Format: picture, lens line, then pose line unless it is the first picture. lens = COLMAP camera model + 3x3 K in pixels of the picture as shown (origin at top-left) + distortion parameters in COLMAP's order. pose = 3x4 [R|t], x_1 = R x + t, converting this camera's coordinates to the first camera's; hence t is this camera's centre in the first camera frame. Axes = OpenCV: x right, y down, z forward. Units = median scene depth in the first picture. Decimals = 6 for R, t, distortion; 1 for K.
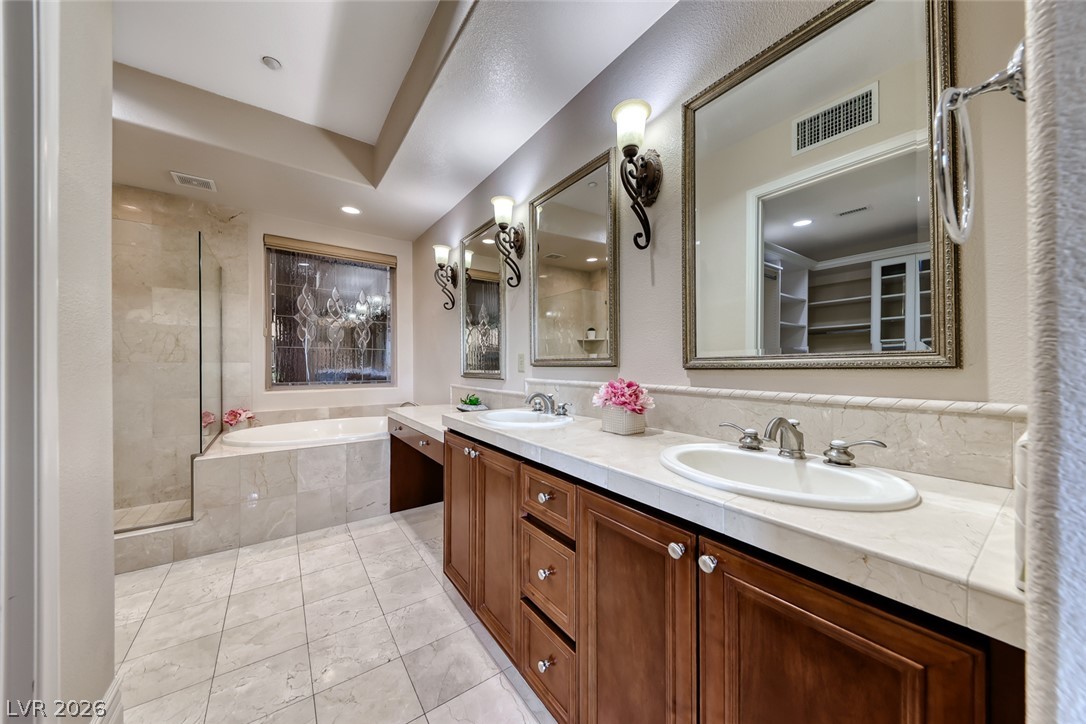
lens RADIAL K [[370.5, 0, 542.6], [0, 370.5, 364.0], [0, 0, 1]] dist [0.013918, -0.004155]
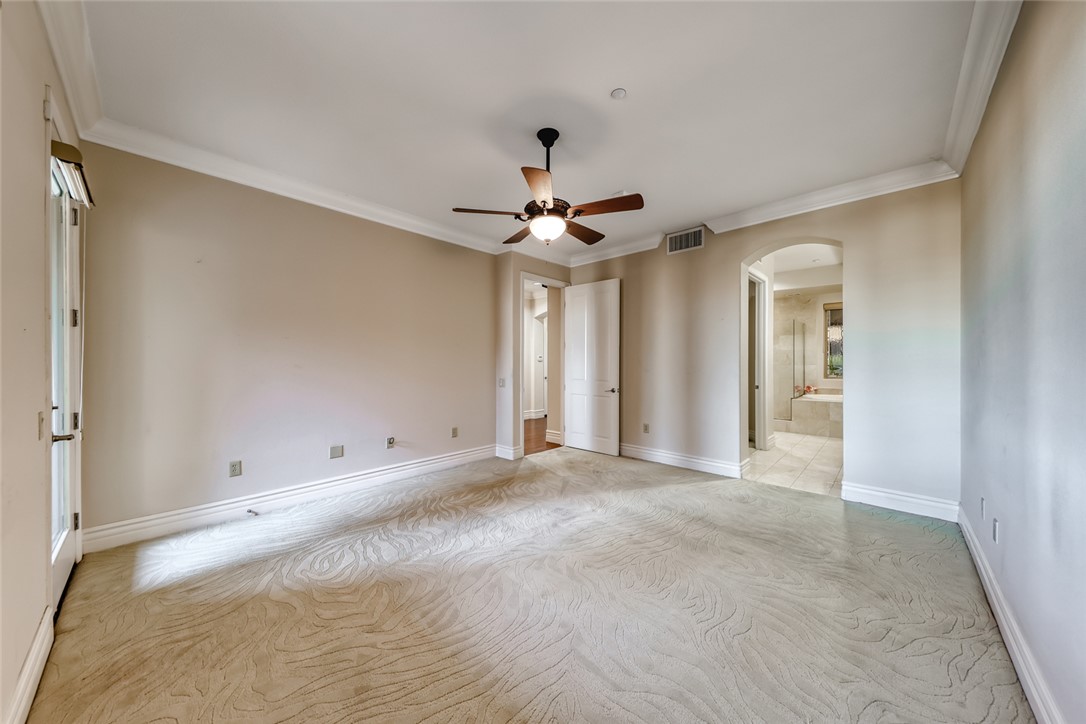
lens RADIAL K [[370.5, 0, 534.9], [0, 370.5, 360.6], [0, 0, 1]] dist [0.013918, -0.004155]
pose [[0.187758, 0.000672, -0.982215, 1.113922], [-0.003896, 0.999992, -0.000061, -0.024607], [0.982208, 0.003838, 0.187759, -1.088986]]
